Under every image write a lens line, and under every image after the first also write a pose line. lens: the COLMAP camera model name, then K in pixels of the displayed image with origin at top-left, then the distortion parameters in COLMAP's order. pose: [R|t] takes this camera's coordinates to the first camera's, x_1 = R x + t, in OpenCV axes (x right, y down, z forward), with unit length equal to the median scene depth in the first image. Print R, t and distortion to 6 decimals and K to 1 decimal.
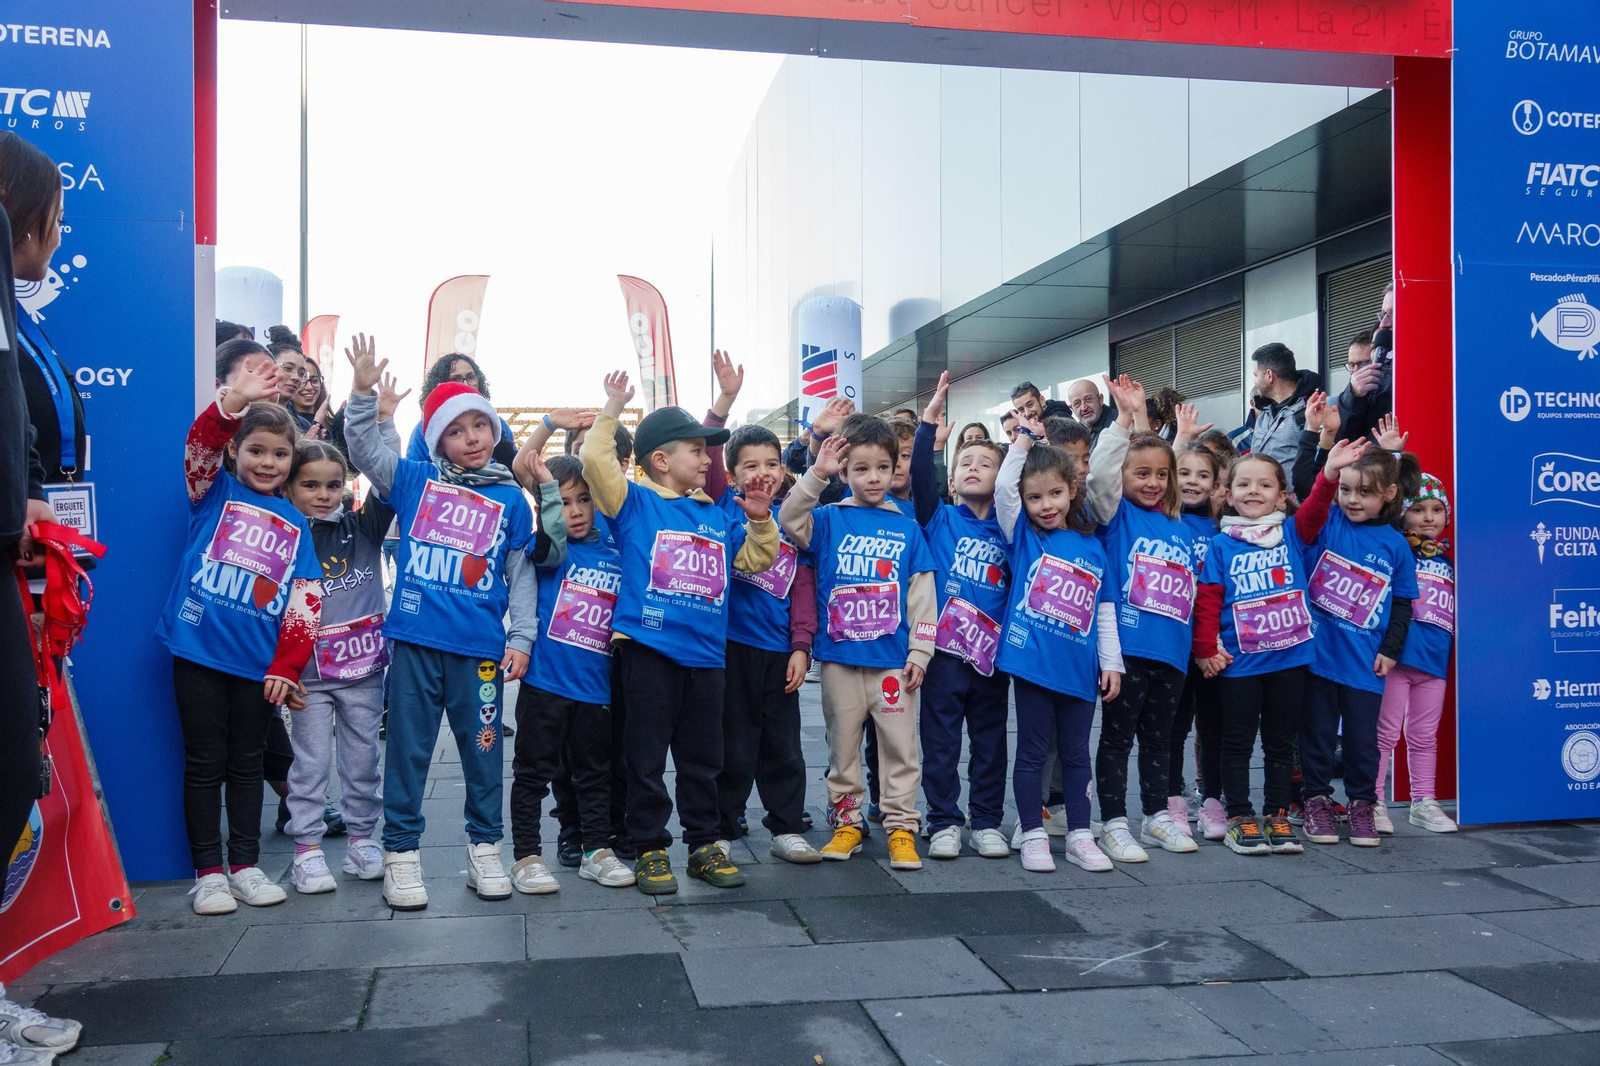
lens RADIAL K [[1570.9, 0, 799.9], [0, 1570.9, 537.3], [0, 0, 1]] dist [0.011043, -0.004662]
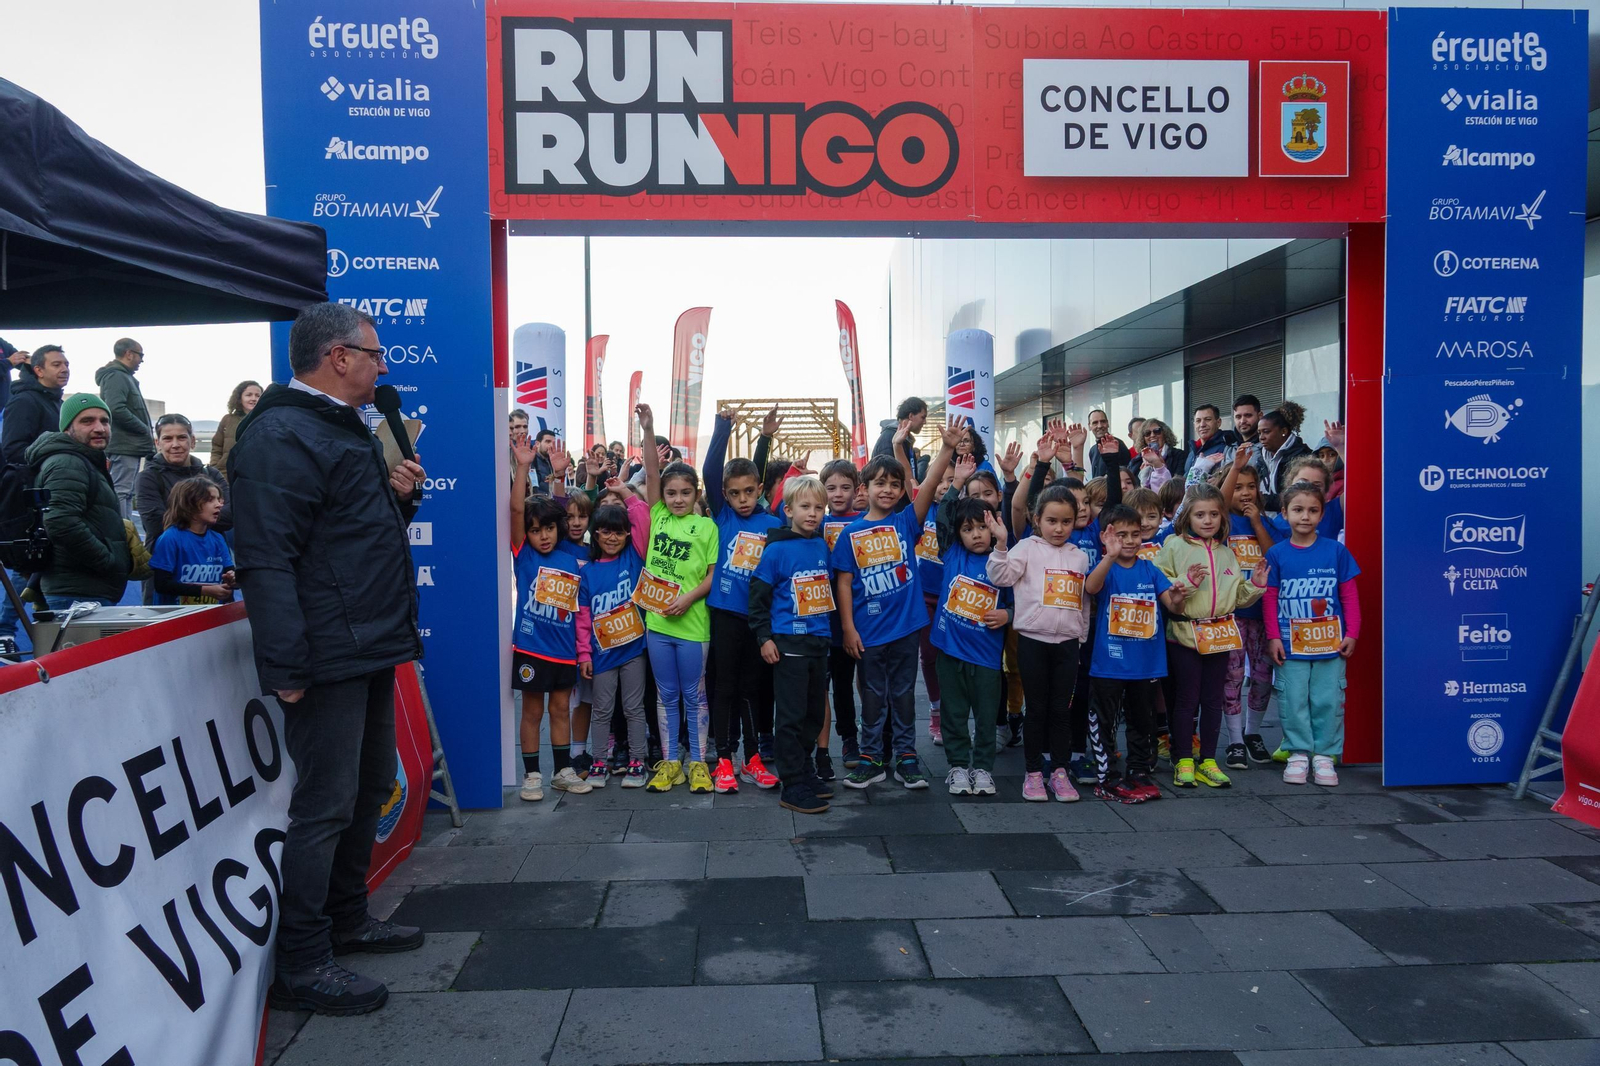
lens RADIAL K [[1215.0, 0, 800.0], [0, 1215.0, 533.0], [0, 0, 1]] dist [0.007726, -0.002947]
pose [[0.990653, -0.001648, -0.136398, 0.058308], [0.007161, 0.999177, 0.039938, -0.082820], [0.136220, -0.040541, 0.989849, -0.109501]]
